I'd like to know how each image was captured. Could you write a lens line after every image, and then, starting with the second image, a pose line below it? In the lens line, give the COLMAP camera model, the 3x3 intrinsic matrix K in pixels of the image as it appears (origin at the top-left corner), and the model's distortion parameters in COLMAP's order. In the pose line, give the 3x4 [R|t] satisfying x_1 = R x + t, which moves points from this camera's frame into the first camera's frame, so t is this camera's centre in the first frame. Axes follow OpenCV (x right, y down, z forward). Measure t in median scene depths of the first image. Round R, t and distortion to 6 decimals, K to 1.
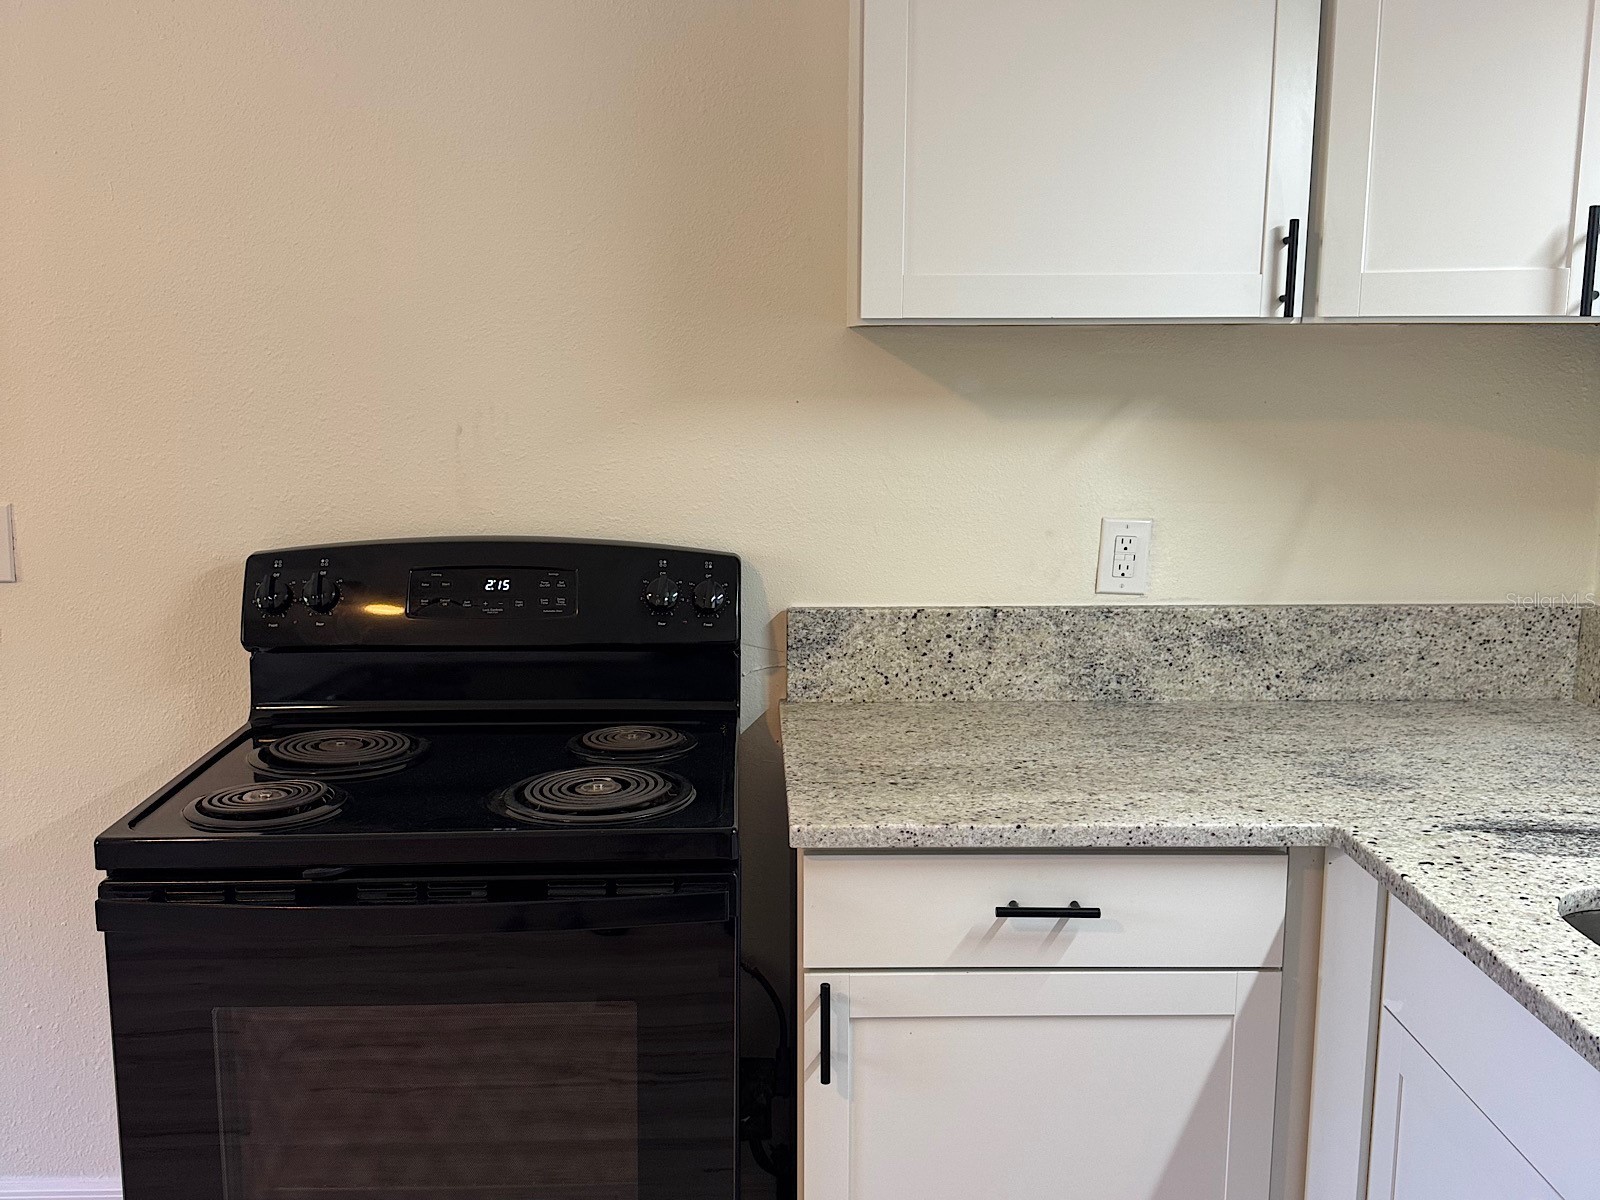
lens RADIAL K [[1496.8, 0, 796.7], [0, 1496.8, 598.5], [0, 0, 1]] dist [0.004669, 0.000000]
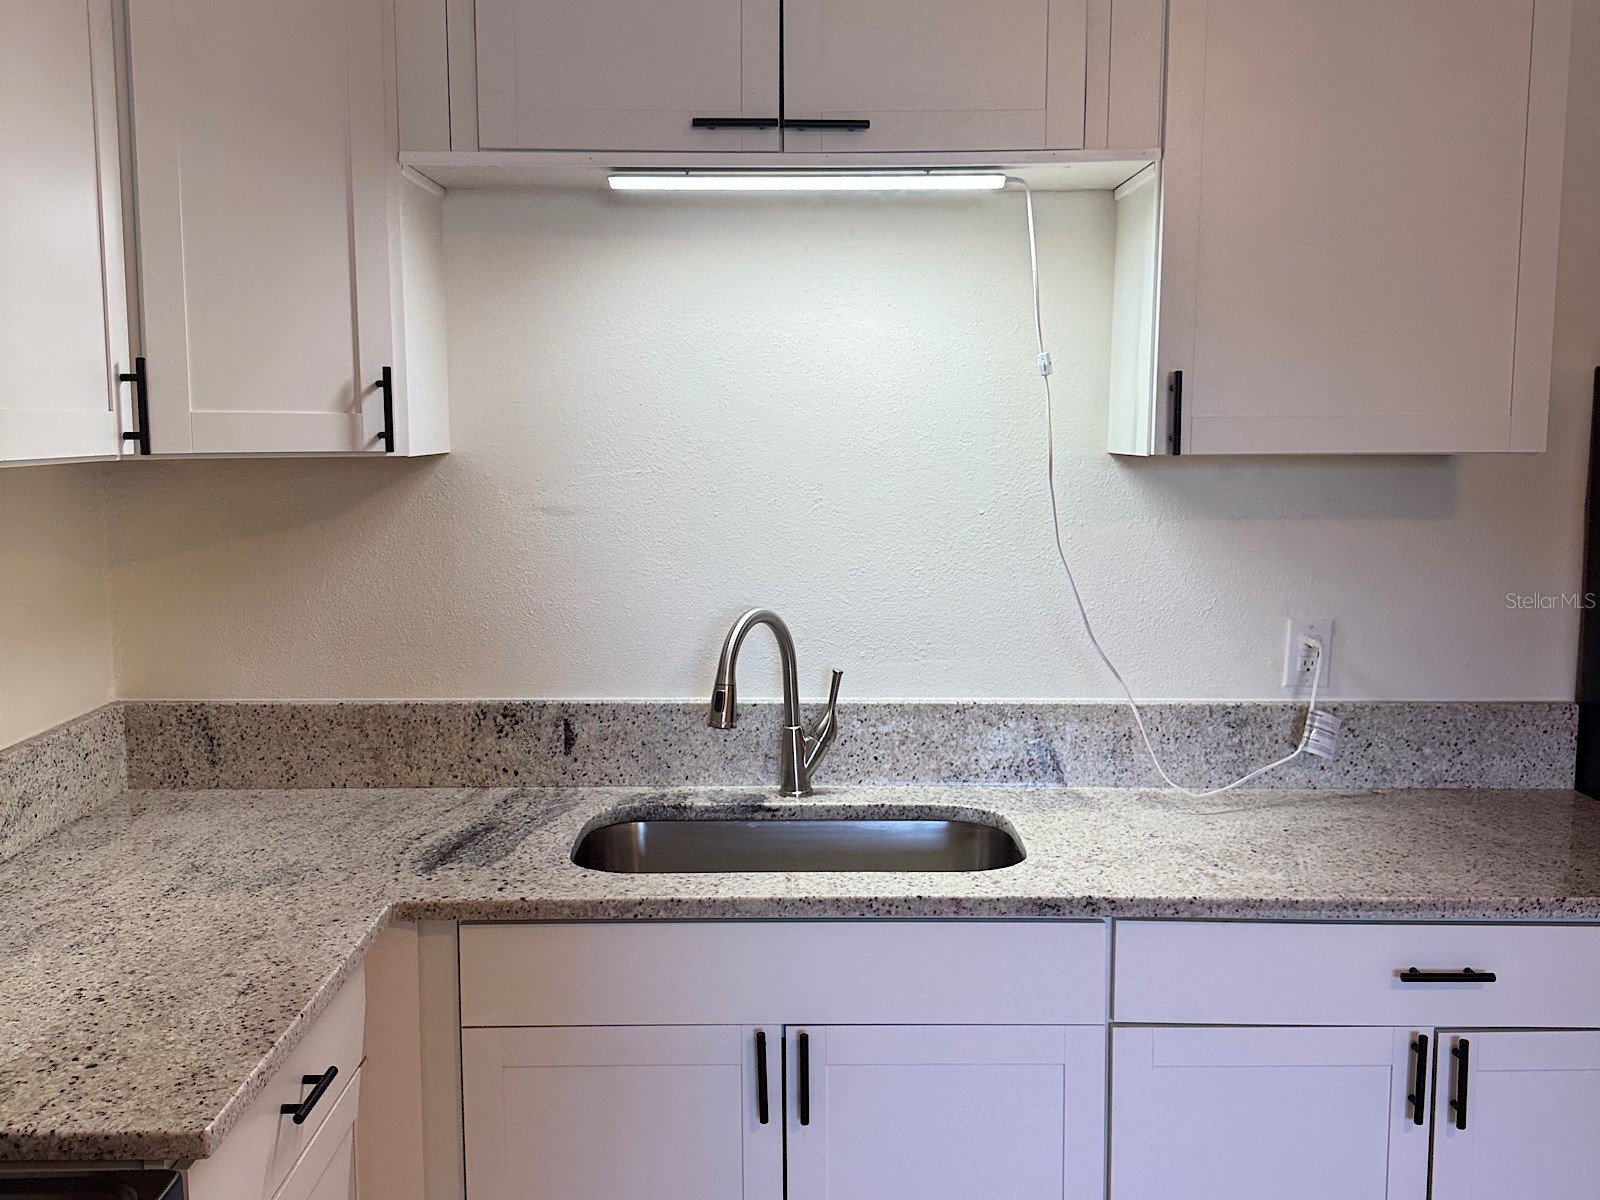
lens RADIAL K [[1496.8, 0, 798.8], [0, 1496.8, 600.7], [0, 0, 1]] dist [0.004669, 0.000000]
pose [[-0.000505, -0.119422, 0.992843, -0.701527], [0.171946, 0.978046, 0.117729, -0.143495], [-0.985106, 0.170775, 0.020040, 0.626301]]
